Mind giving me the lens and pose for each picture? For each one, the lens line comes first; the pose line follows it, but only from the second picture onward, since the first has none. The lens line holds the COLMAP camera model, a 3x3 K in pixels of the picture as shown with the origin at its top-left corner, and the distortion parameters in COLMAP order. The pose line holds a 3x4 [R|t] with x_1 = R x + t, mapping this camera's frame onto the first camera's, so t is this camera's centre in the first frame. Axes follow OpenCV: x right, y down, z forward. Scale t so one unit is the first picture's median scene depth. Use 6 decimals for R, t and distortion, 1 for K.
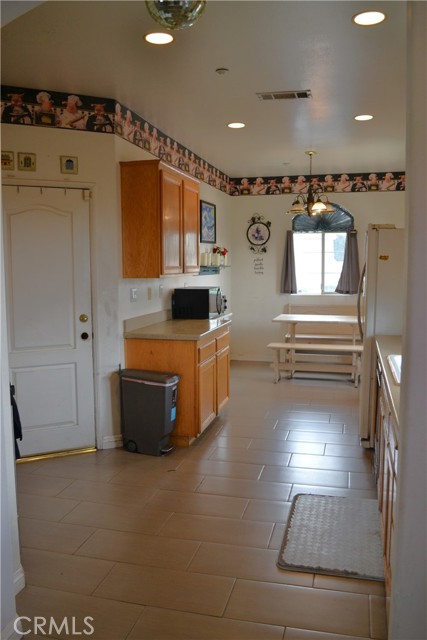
lens RADIAL K [[544.6, 0, 213.9], [0, 544.6, 313.4], [0, 0, 1]] dist [-0.056299, 0.000710]
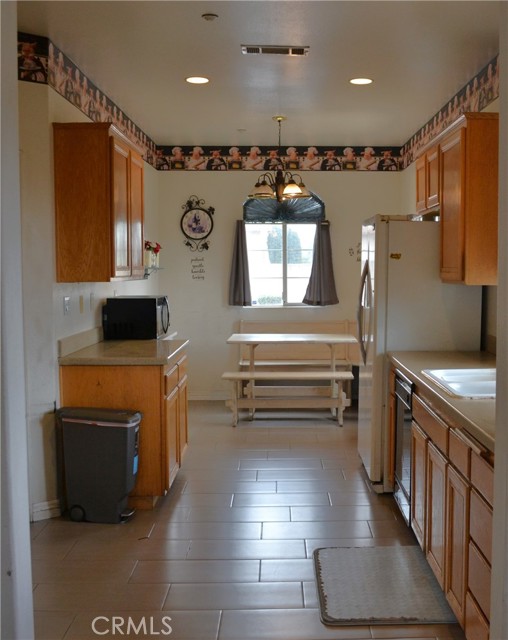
lens RADIAL K [[802.7, 0, 306.1], [0, 802.7, 319.8], [0, 0, 1]] dist [-0.057143, 0.002844]
pose [[0.959639, -0.014931, 0.280837, -0.131853], [0.022354, 0.999480, -0.023247, 0.015265], [-0.280344, 0.028587, 0.959474, -0.100132]]
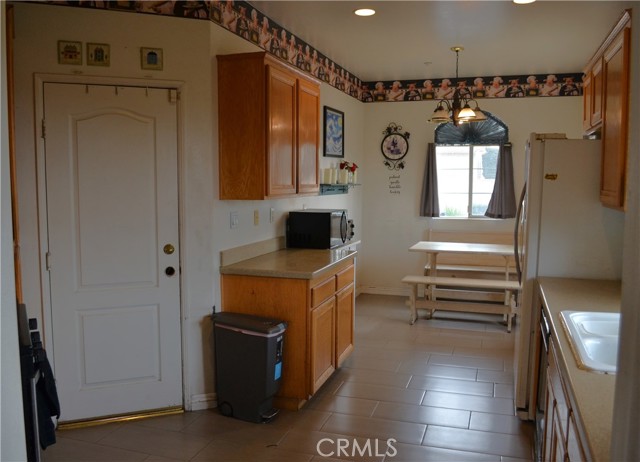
lens RADIAL K [[579.7, 0, 310.6], [0, 579.7, 233.5], [0, 0, 1]] dist [-0.070406, 0.002279]
pose [[0.997444, 0.013332, -0.070191, 0.025399], [-0.013229, 0.999911, 0.001921, -0.016028], [0.070210, -0.000987, 0.997532, 0.136395]]
